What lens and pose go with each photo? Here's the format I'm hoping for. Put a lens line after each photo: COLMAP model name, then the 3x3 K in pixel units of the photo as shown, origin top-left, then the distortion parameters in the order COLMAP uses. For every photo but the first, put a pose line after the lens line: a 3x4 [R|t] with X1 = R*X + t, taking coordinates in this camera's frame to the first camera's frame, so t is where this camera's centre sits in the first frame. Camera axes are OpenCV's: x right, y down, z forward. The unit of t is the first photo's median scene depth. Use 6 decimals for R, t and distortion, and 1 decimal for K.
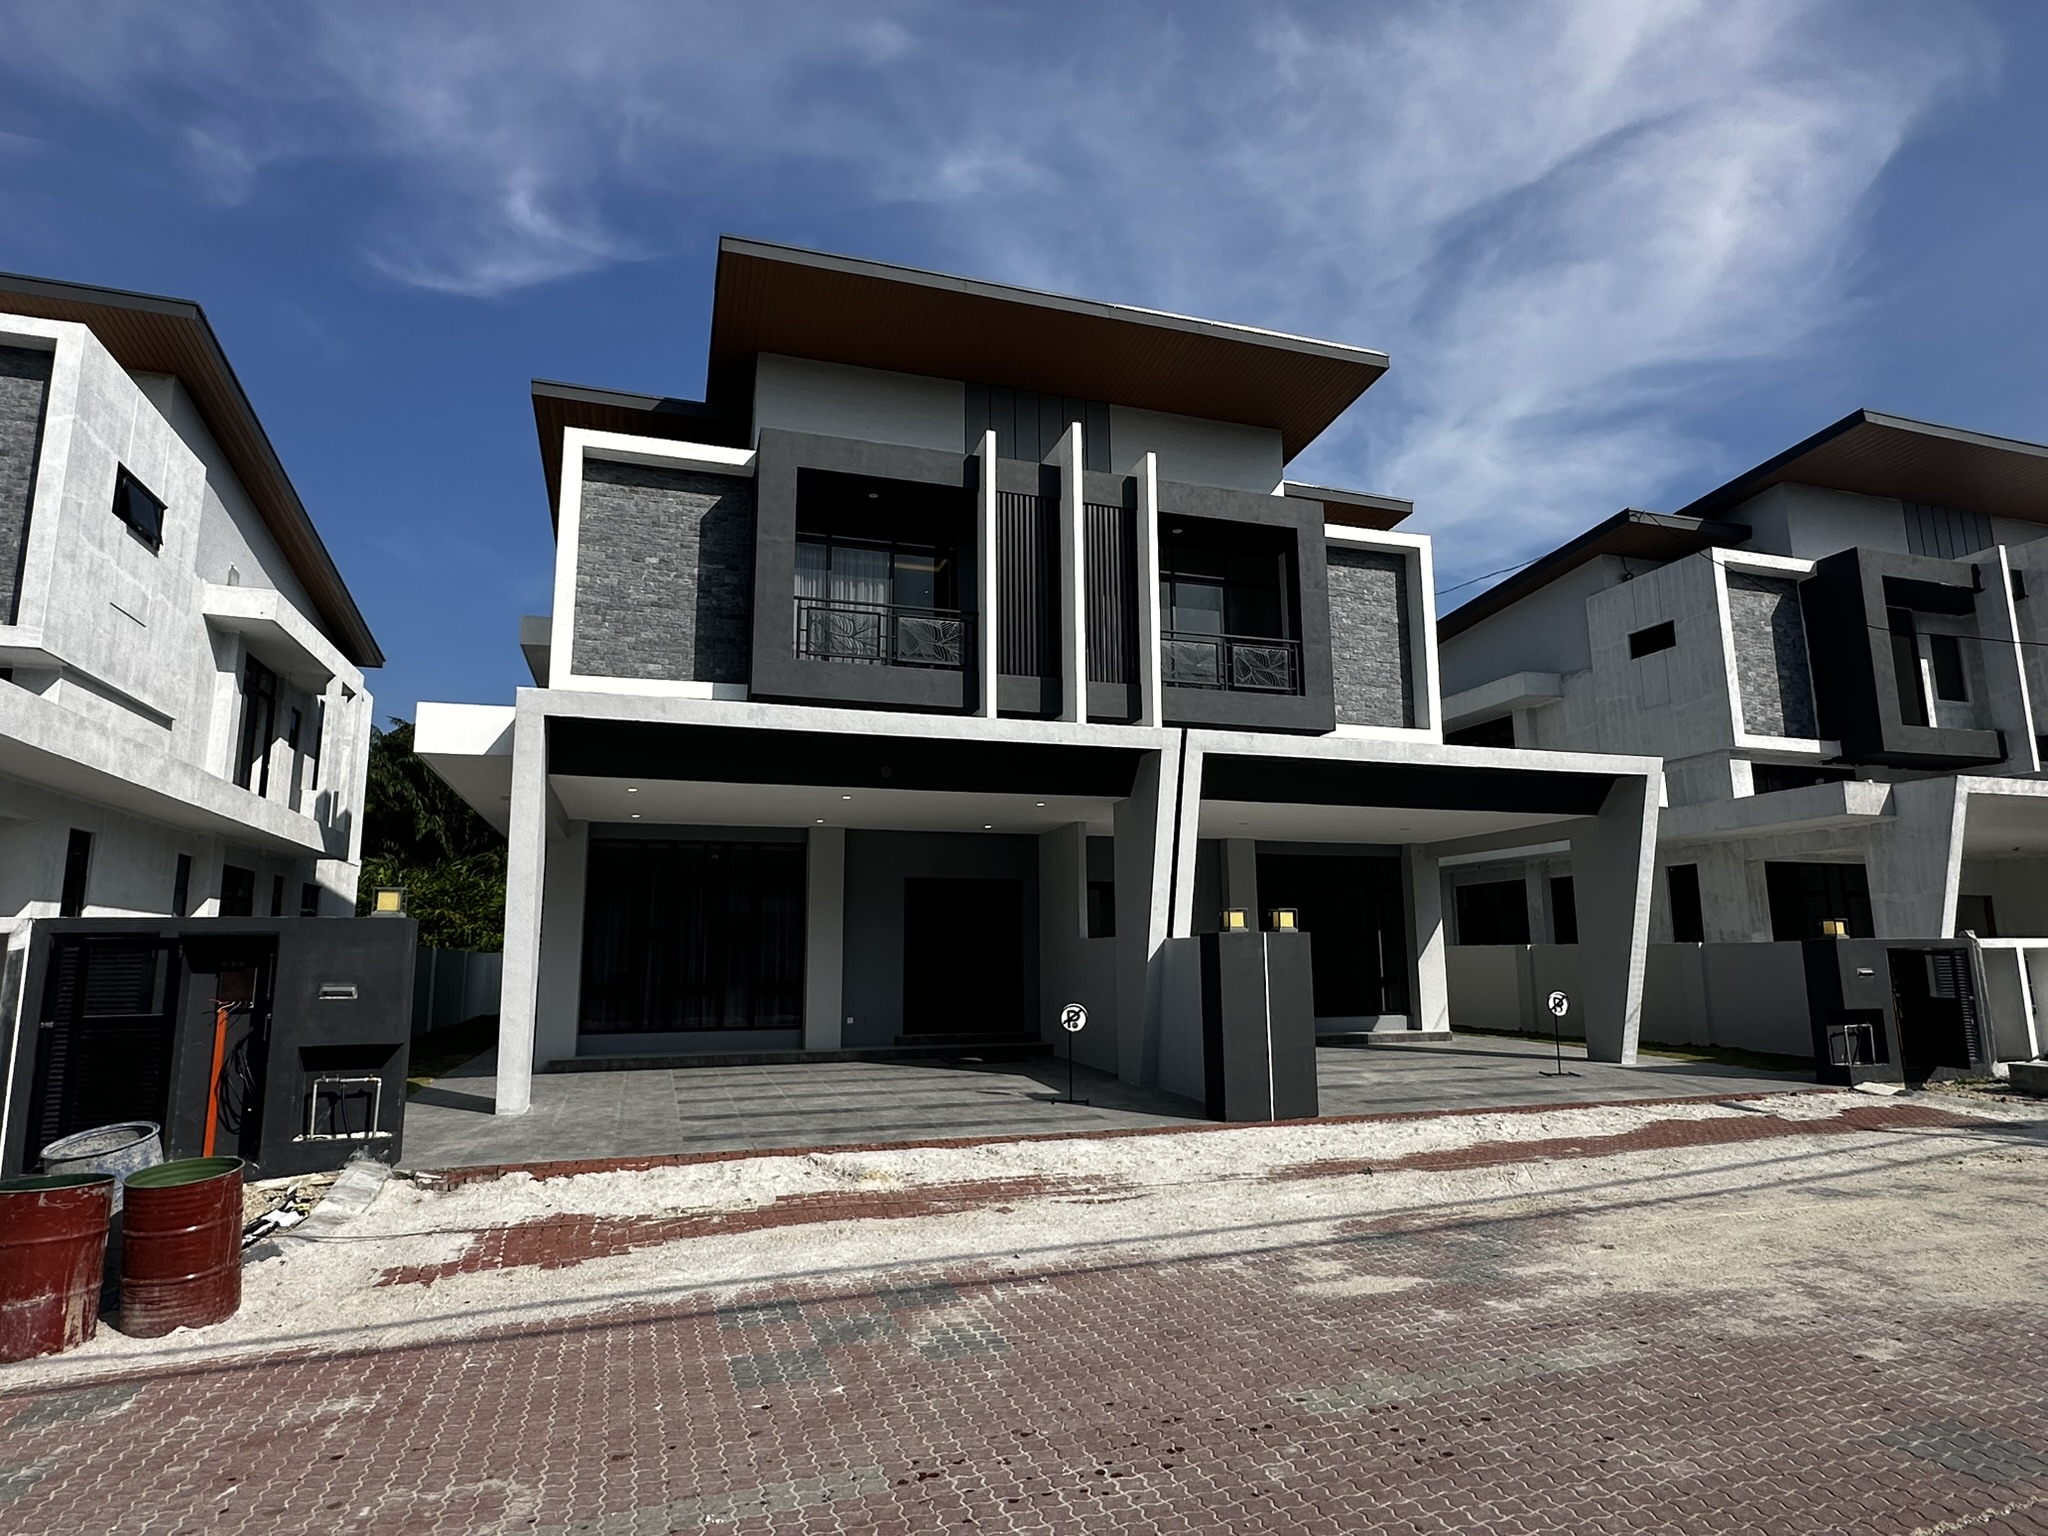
lens RADIAL K [[1150.8, 0, 1024.0], [0, 1150.8, 768.0], [0, 0, 1]] dist [0.007260, 0.001017]
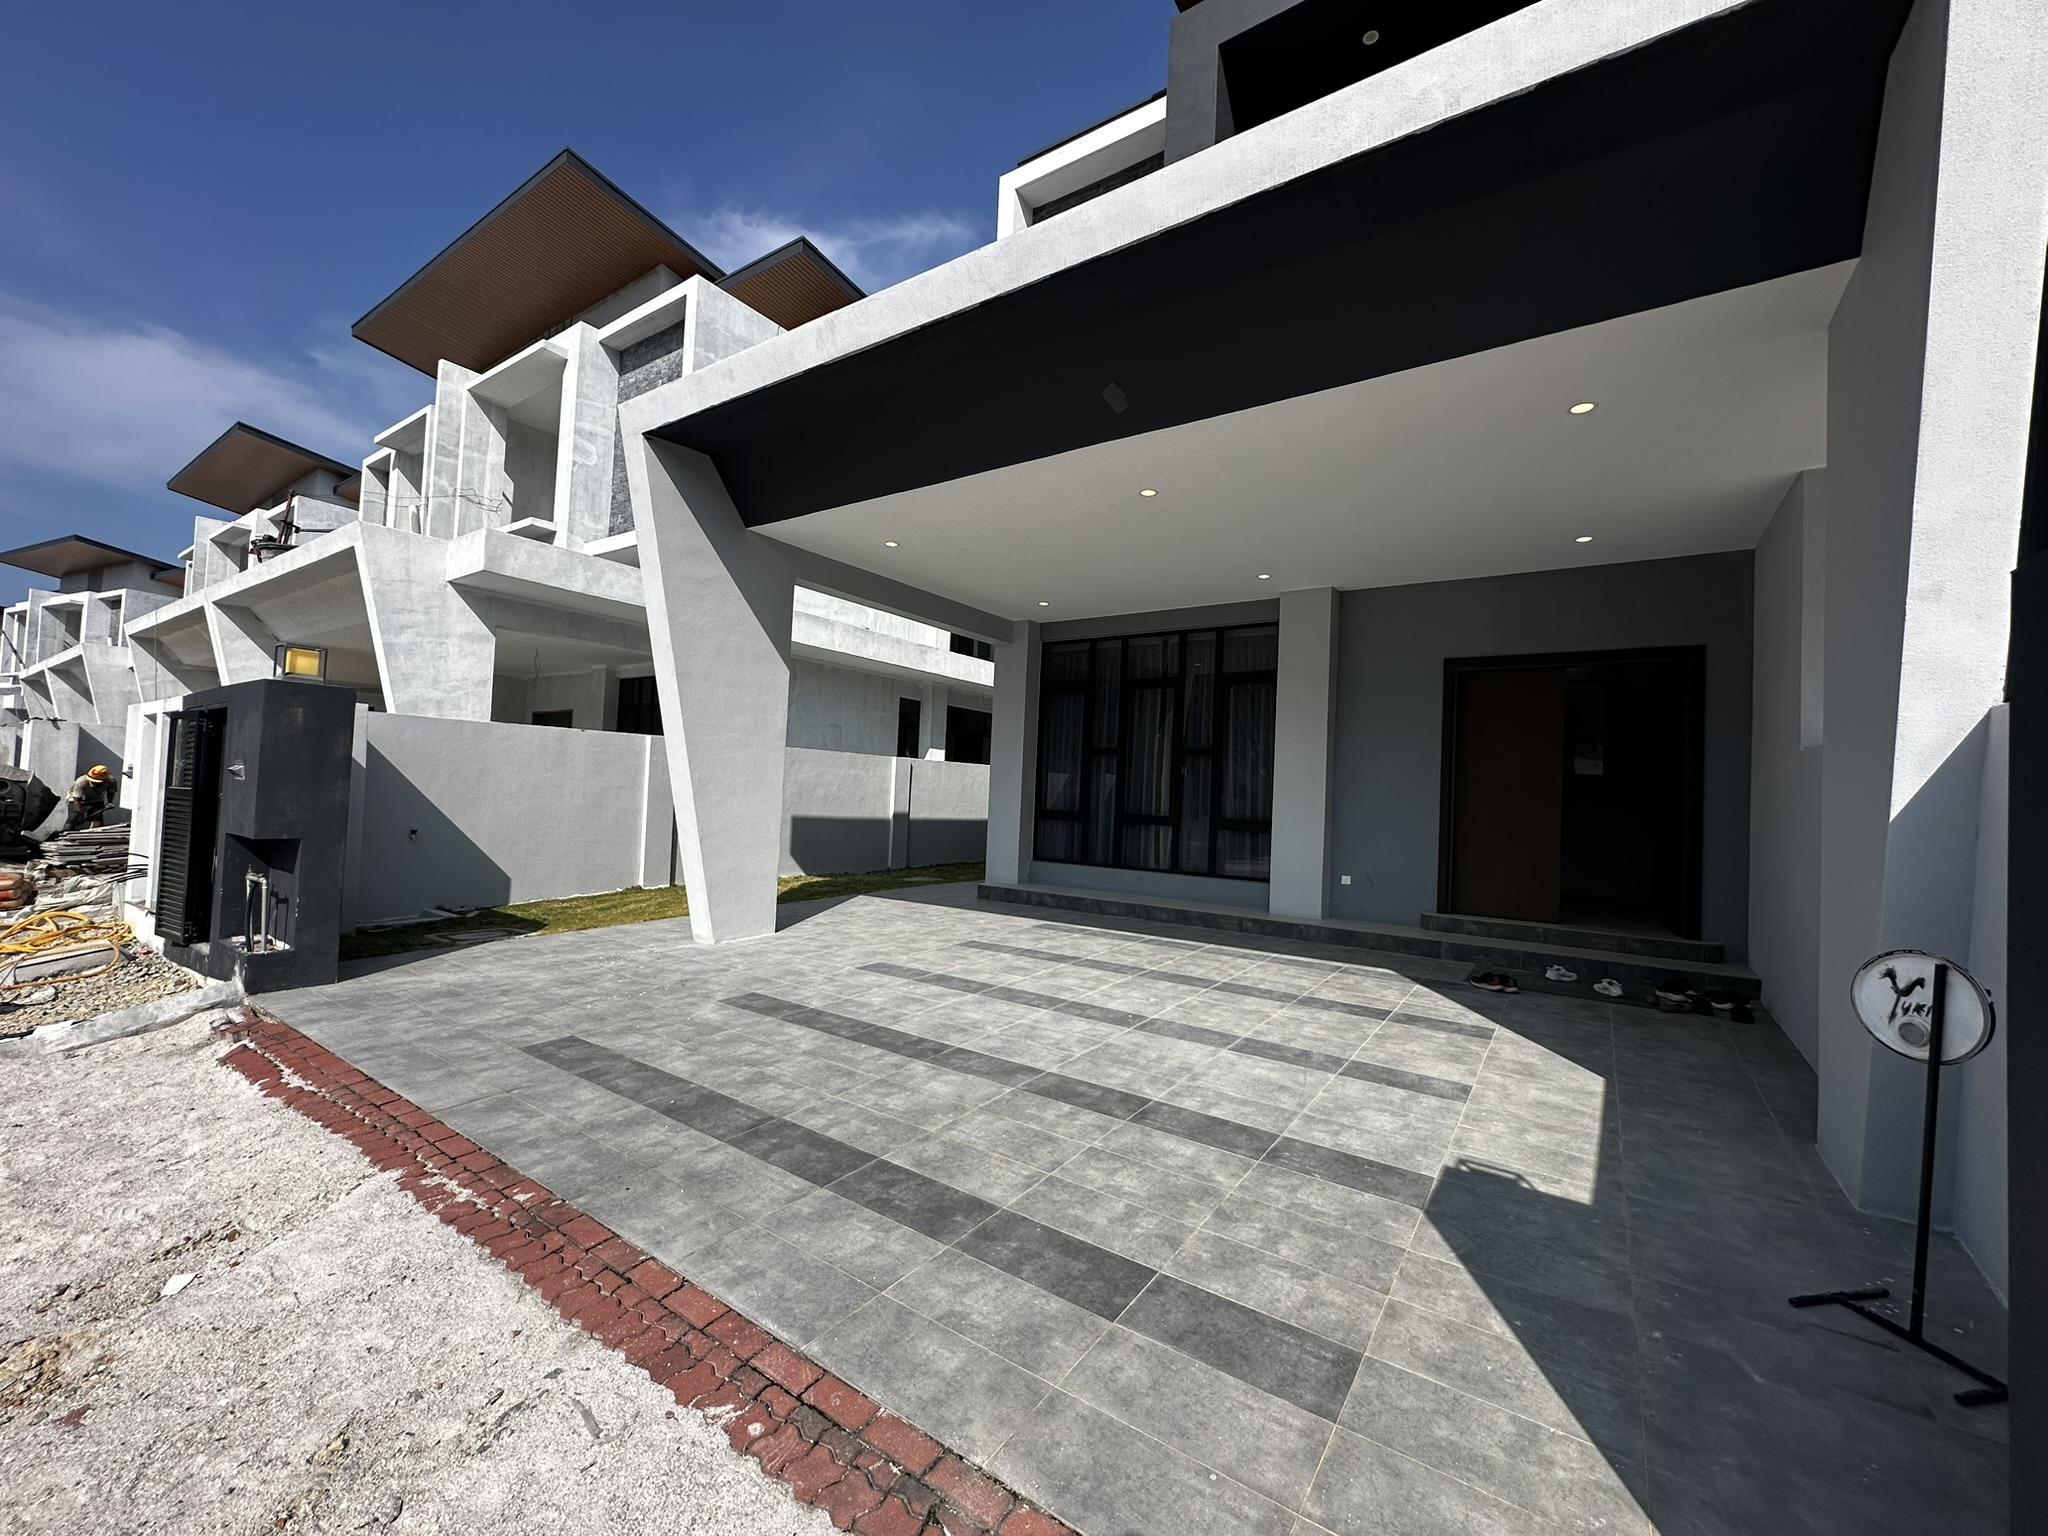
lens RADIAL K [[833.9, 0, 1024.0], [0, 833.9, 768.0], [0, 0, 1]] dist [-0.001597, -0.000018]
pose [[0.605056, 0.006873, -0.796154, 0.117547], [0.085331, 0.993643, 0.073427, 0.105334], [0.791597, -0.112365, 0.600623, 0.576610]]
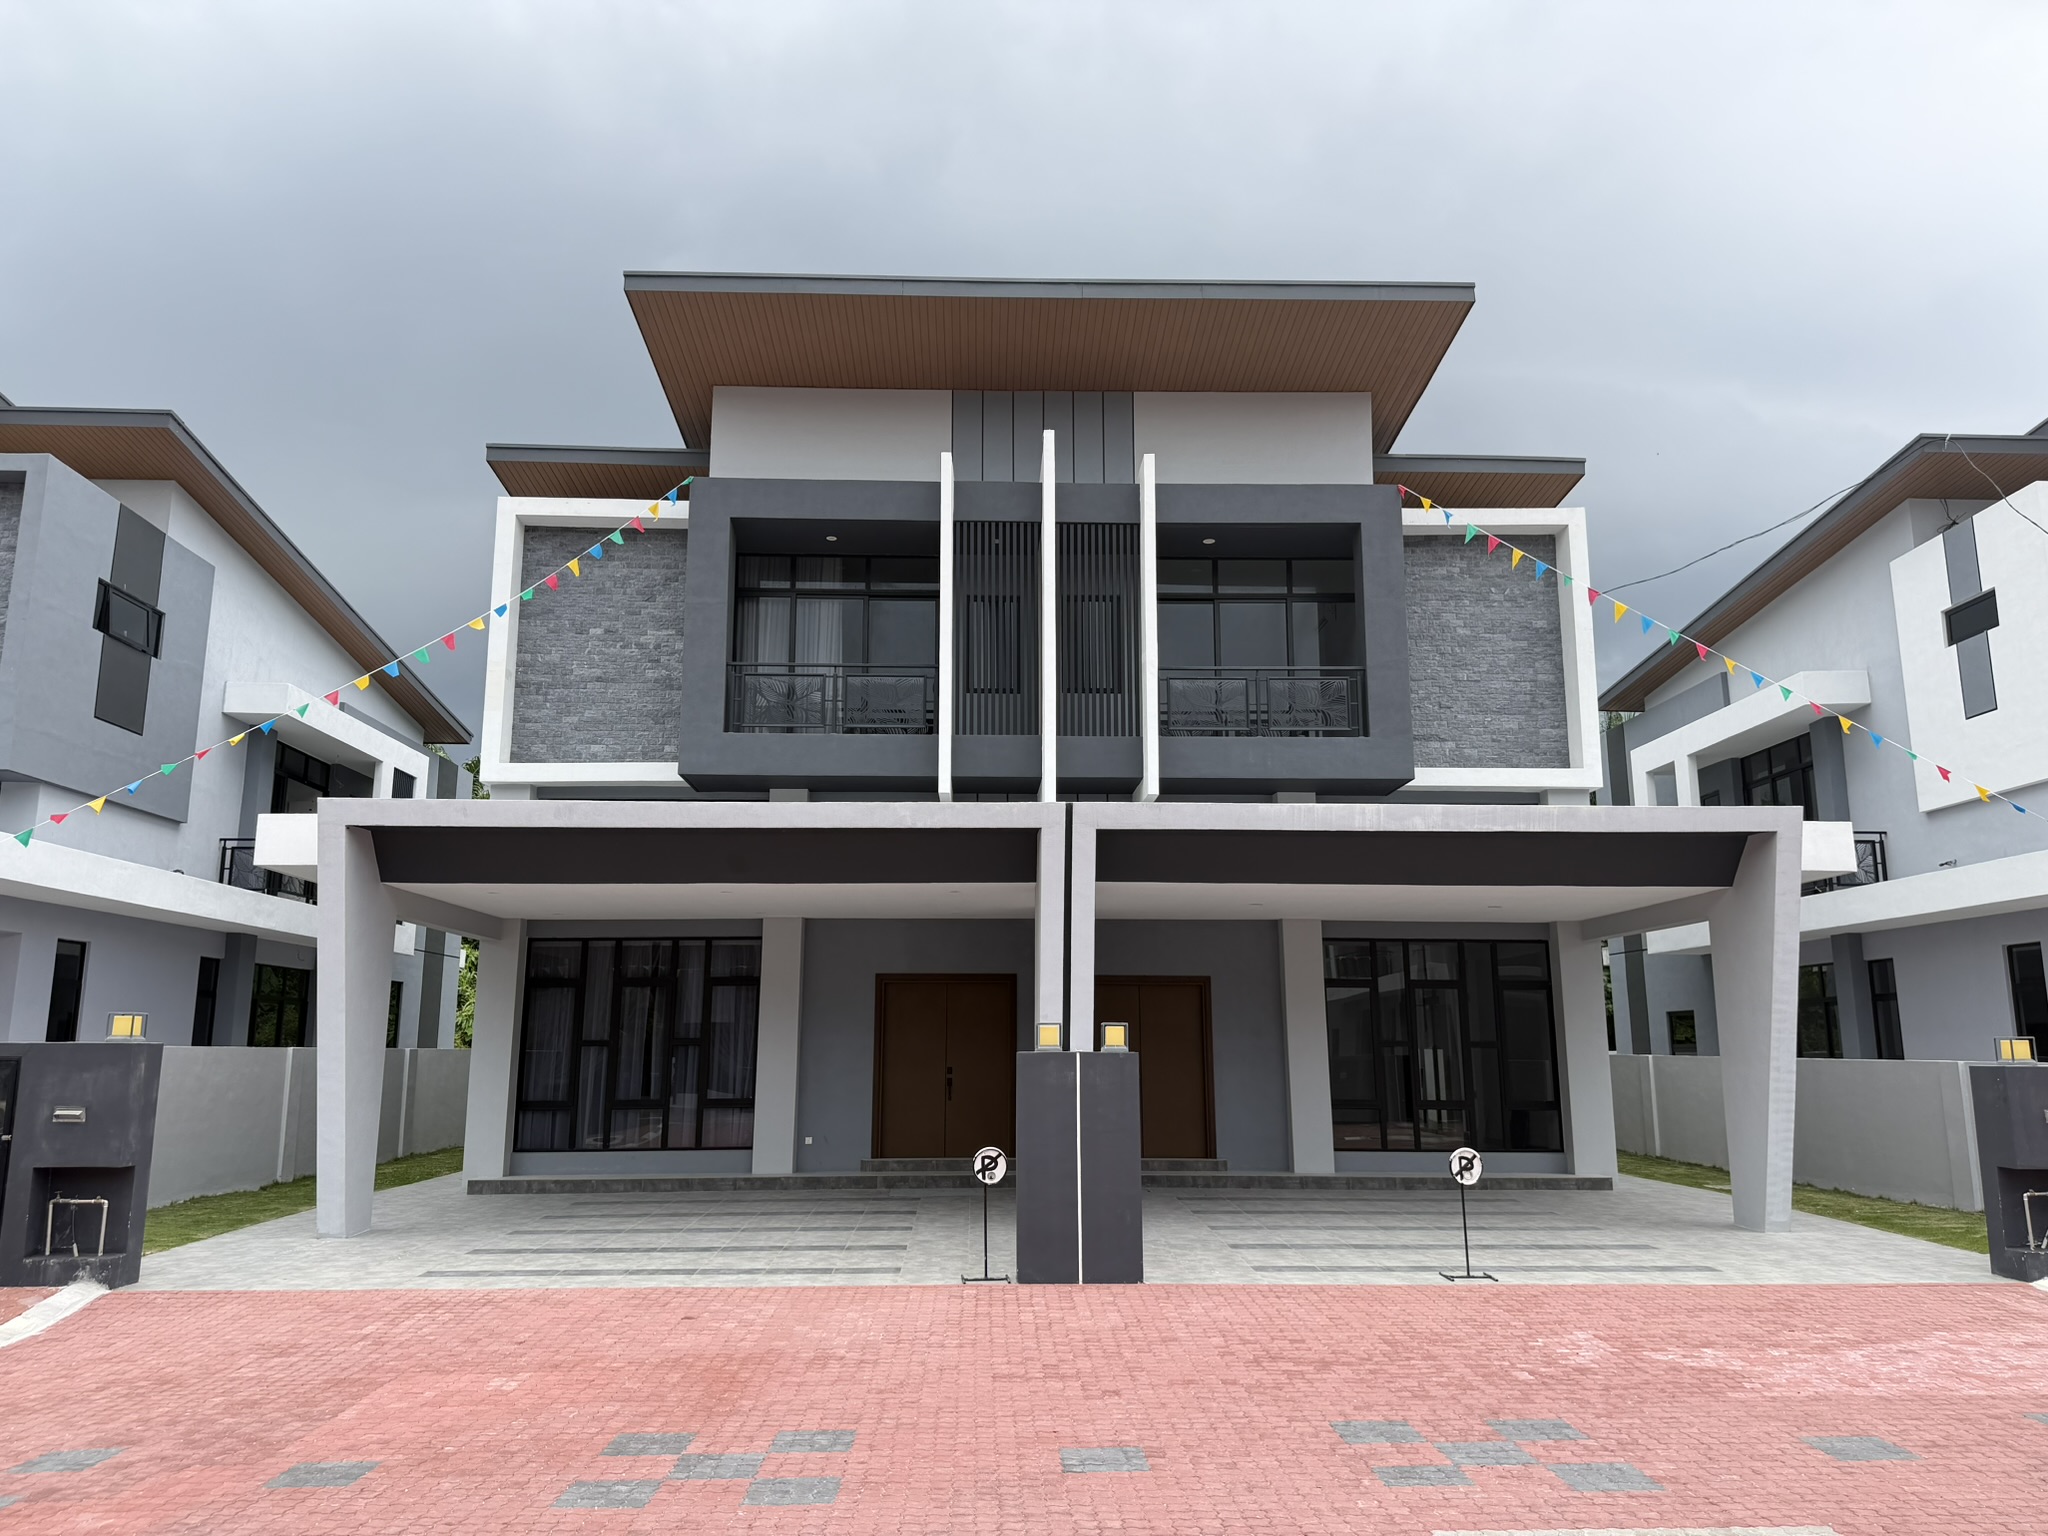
lens RADIAL K [[1460.1, 0, 1024.0], [0, 1460.1, 768.0], [0, 0, 1]] dist [0.122692, -0.150756]
pose [[0.959686, -0.046593, -0.277187, 0.330109], [0.040176, 0.998778, -0.028786, -0.024331], [0.278190, 0.016489, 0.960385, -0.033216]]
